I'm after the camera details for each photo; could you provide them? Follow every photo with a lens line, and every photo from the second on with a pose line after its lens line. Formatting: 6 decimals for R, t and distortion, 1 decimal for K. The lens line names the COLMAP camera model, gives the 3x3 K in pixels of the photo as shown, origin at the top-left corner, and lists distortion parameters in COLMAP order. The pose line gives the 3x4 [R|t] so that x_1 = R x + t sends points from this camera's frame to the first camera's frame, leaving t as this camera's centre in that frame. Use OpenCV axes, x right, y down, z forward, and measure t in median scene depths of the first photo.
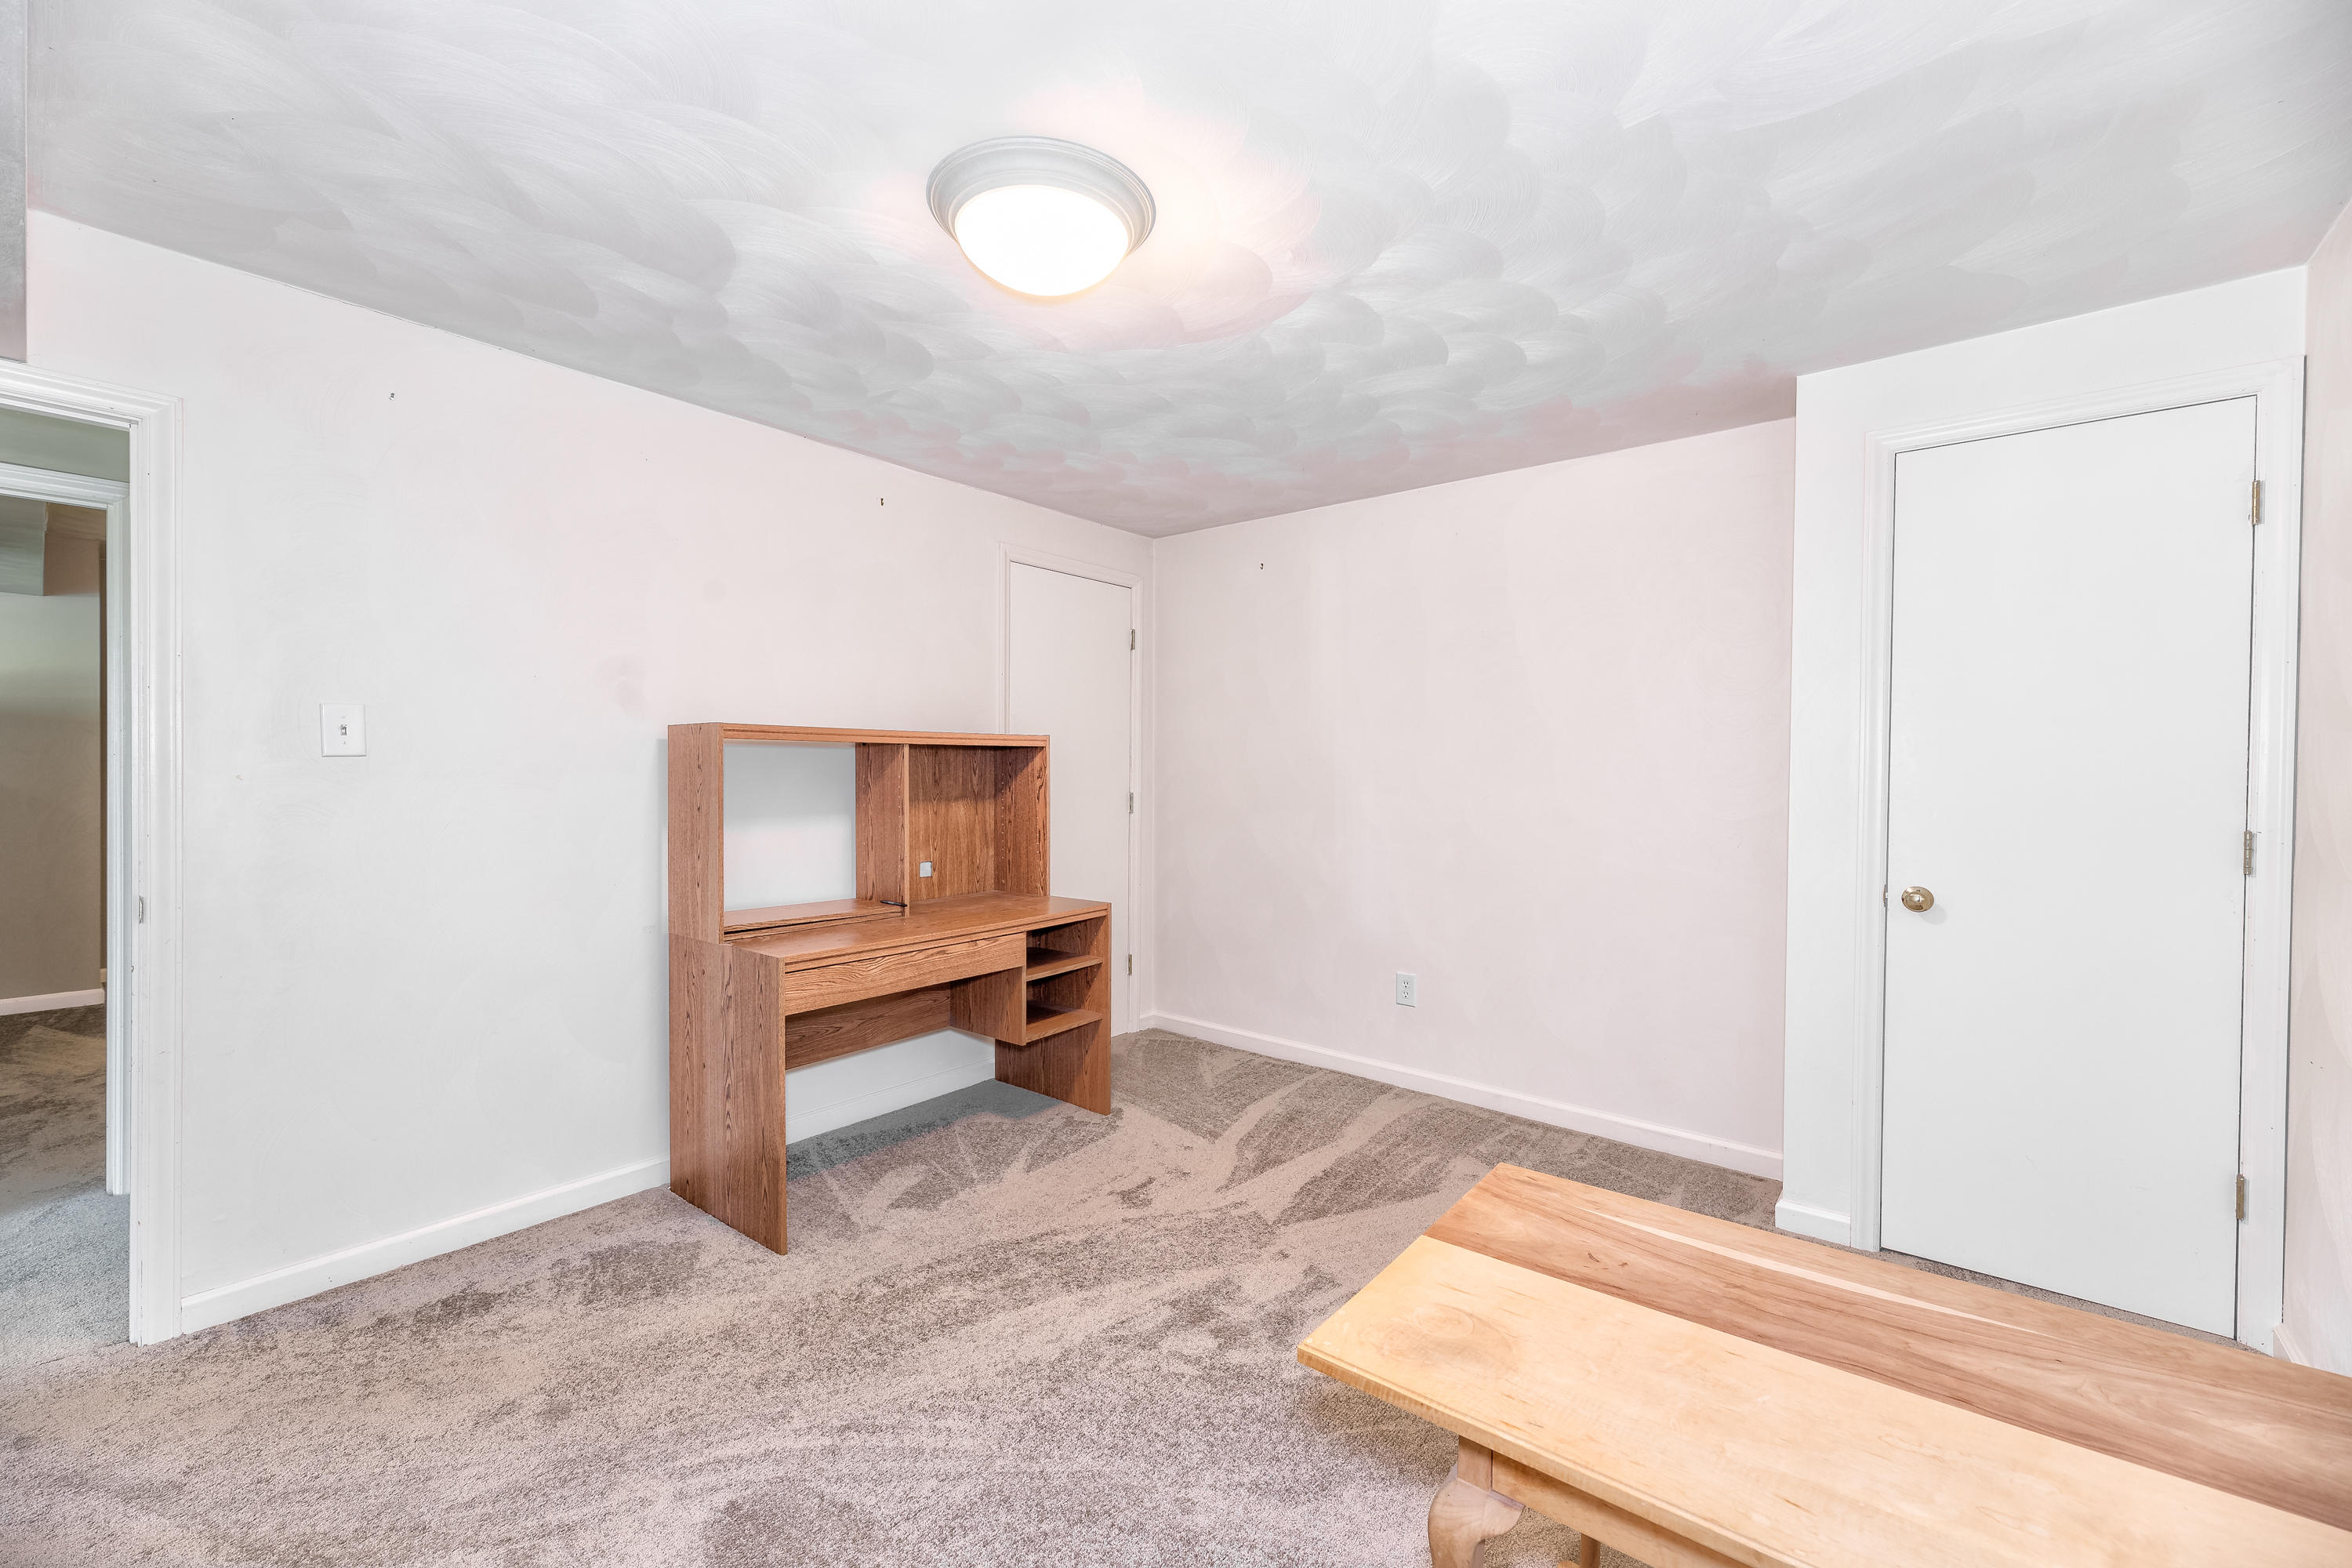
lens RADIAL K [[964.8, 0, 1173.8], [0, 964.8, 766.2], [0, 0, 1]] dist [0.002292, 0.000185]
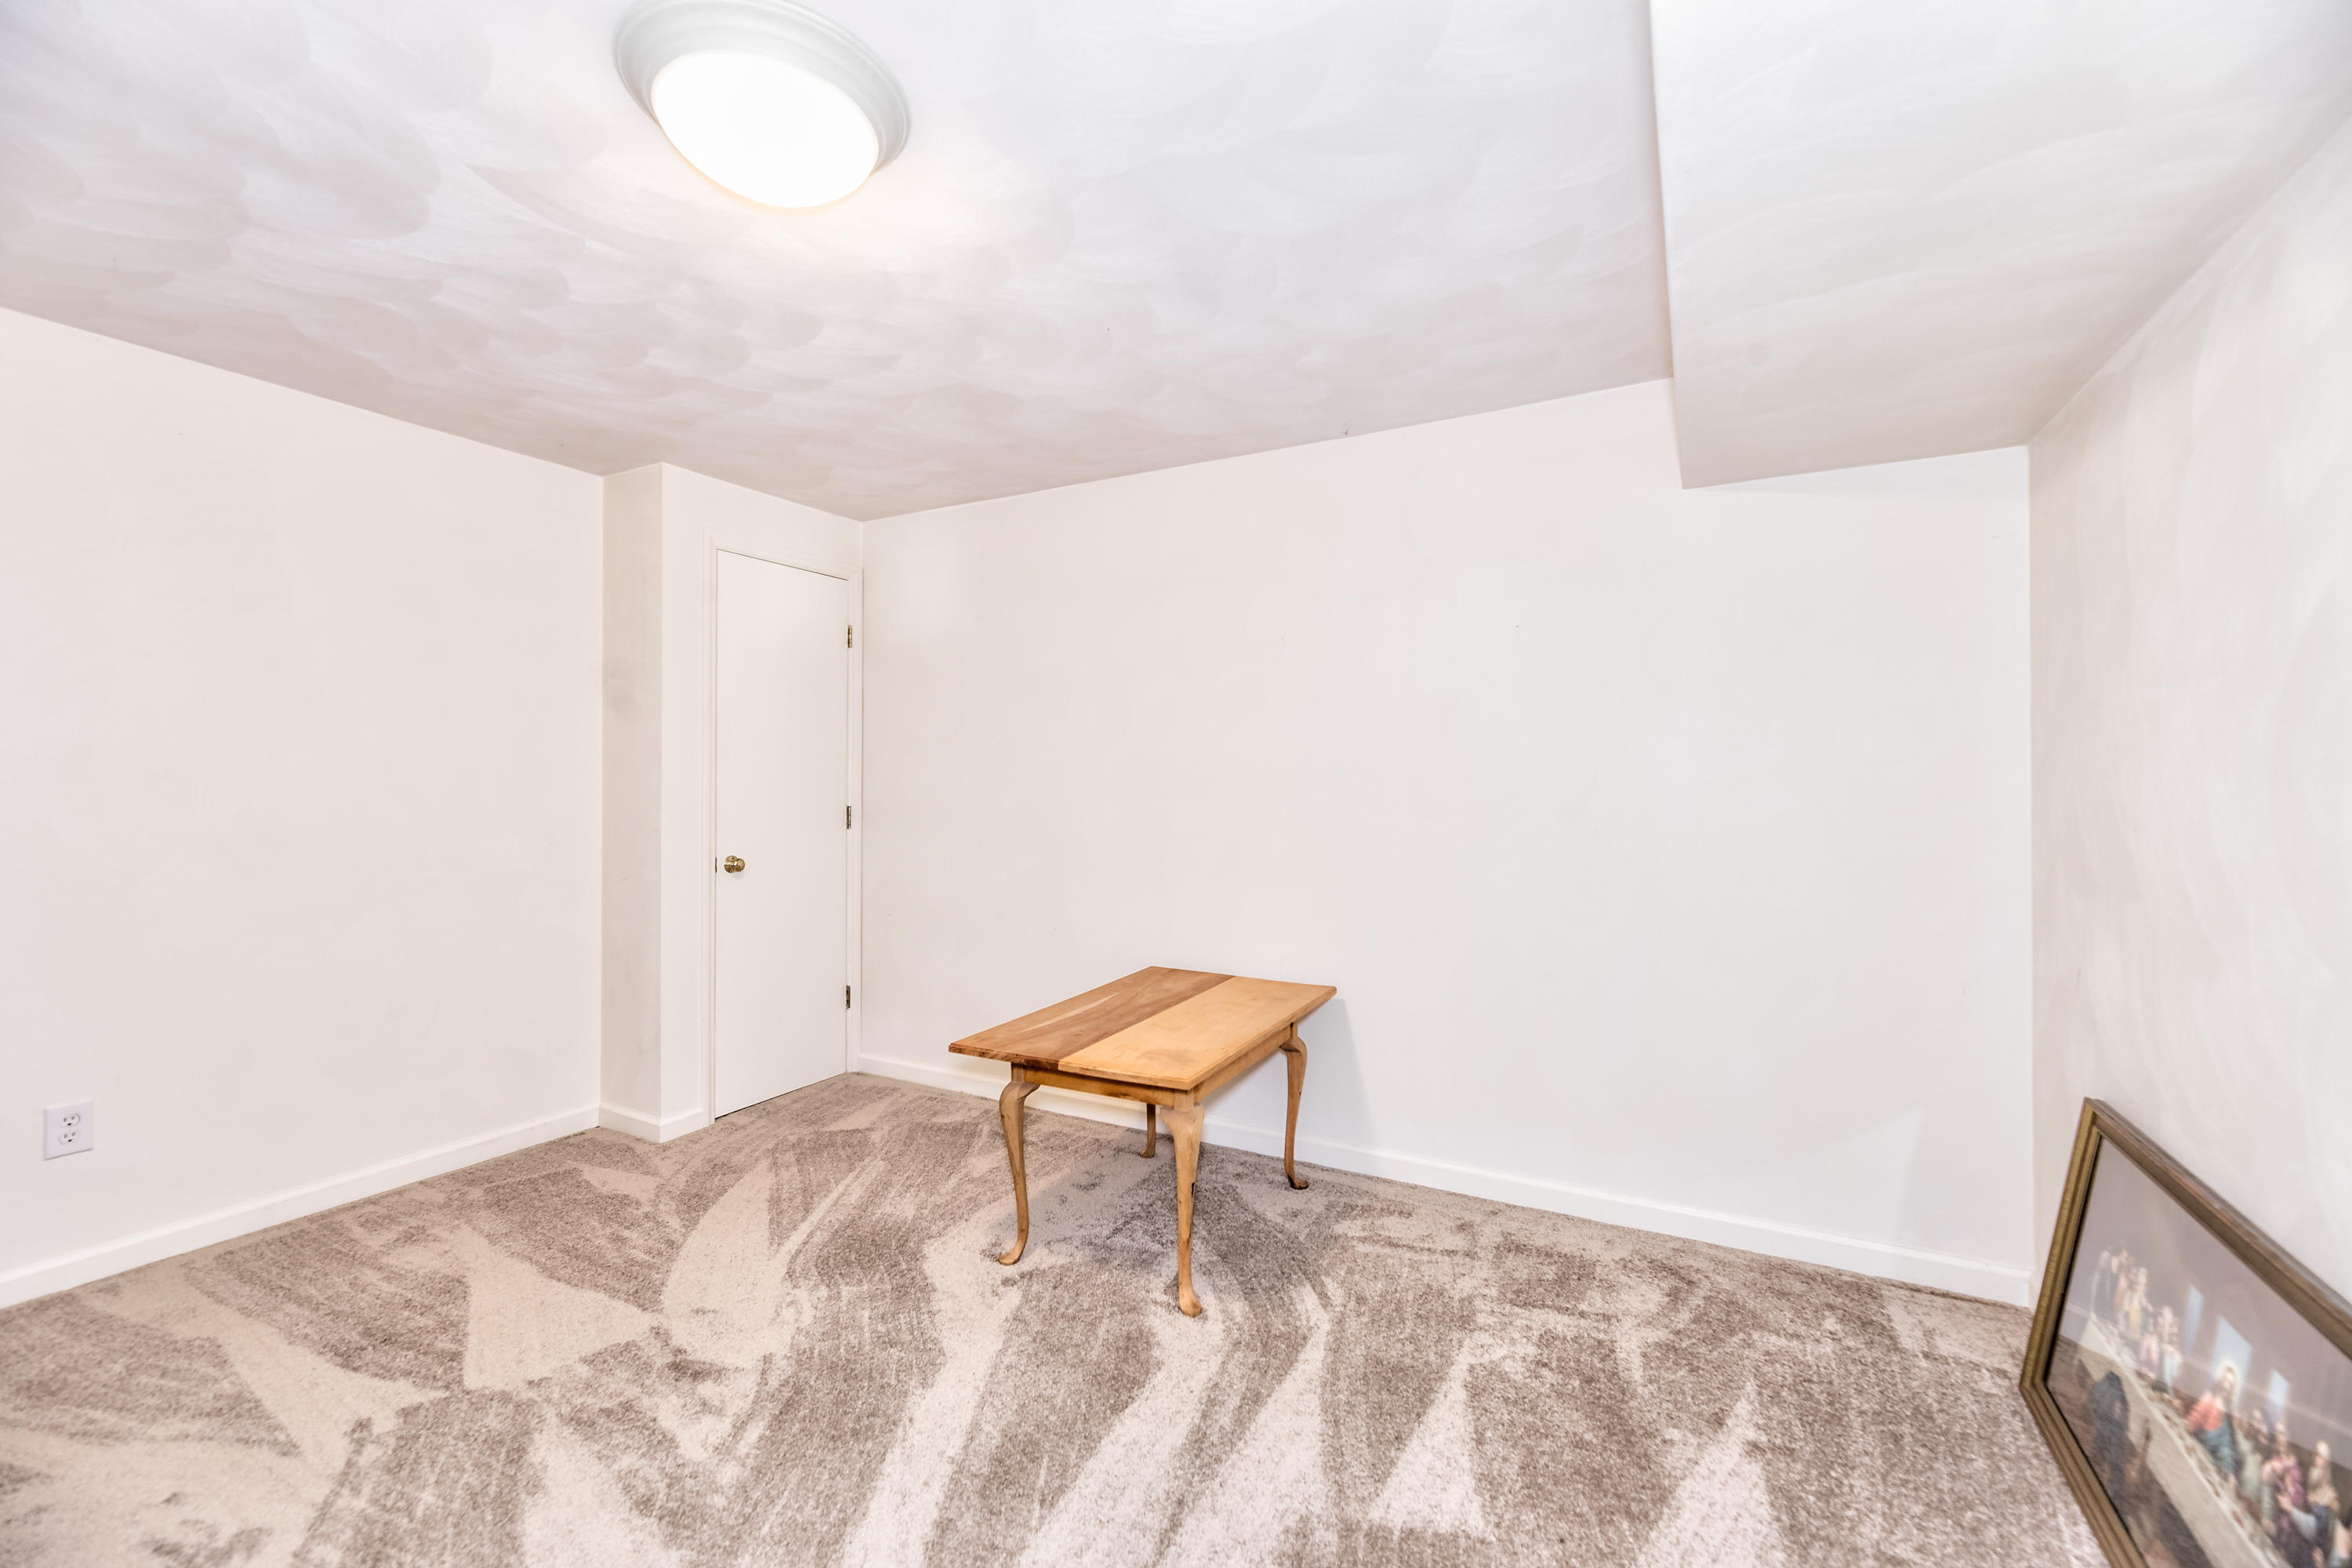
lens RADIAL K [[964.8, 0, 1176.2], [0, 964.8, 788.5], [0, 0, 1]] dist [0.002292, 0.000185]
pose [[-0.205906, -0.014793, 0.978460, -0.656776], [0.000964, 0.999882, 0.015320, 0.003388], [-0.978571, 0.004098, -0.205868, 0.551824]]
